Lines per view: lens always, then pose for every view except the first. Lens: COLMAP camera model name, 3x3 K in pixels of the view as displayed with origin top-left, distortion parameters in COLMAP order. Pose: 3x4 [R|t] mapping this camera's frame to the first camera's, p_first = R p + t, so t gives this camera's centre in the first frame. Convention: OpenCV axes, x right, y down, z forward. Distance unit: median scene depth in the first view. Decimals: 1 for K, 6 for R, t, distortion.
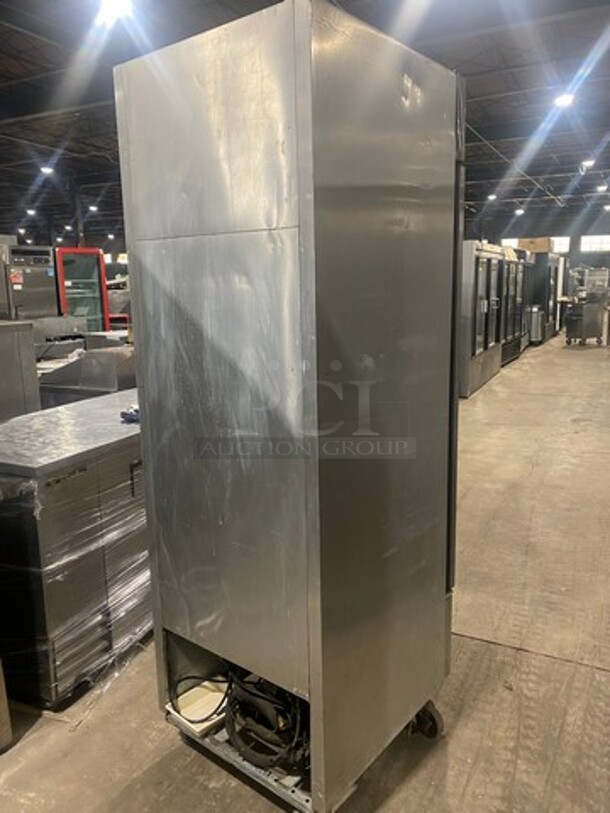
lens RADIAL K [[628.9, 0, 306.5], [0, 628.9, 394.0], [0, 0, 1]] dist [0.003250, 0.002668]
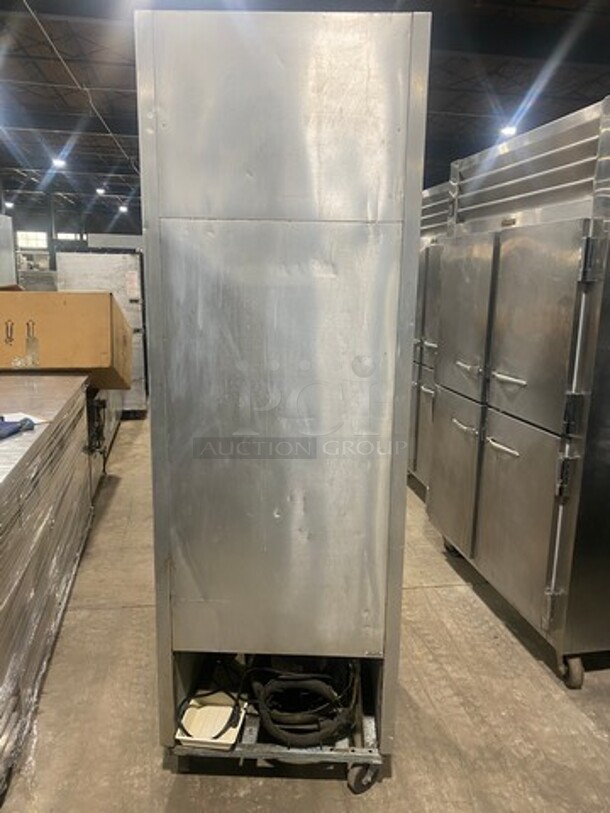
lens RADIAL K [[637.2, 0, 305.0], [0, 637.2, 406.5], [0, 0, 1]] dist [-0.004528, 0.009230]
pose [[0.795165, -0.085207, 0.600378, -0.670101], [0.072609, 0.996334, 0.045235, -0.007330], [-0.602031, 0.007623, 0.798436, 0.175084]]
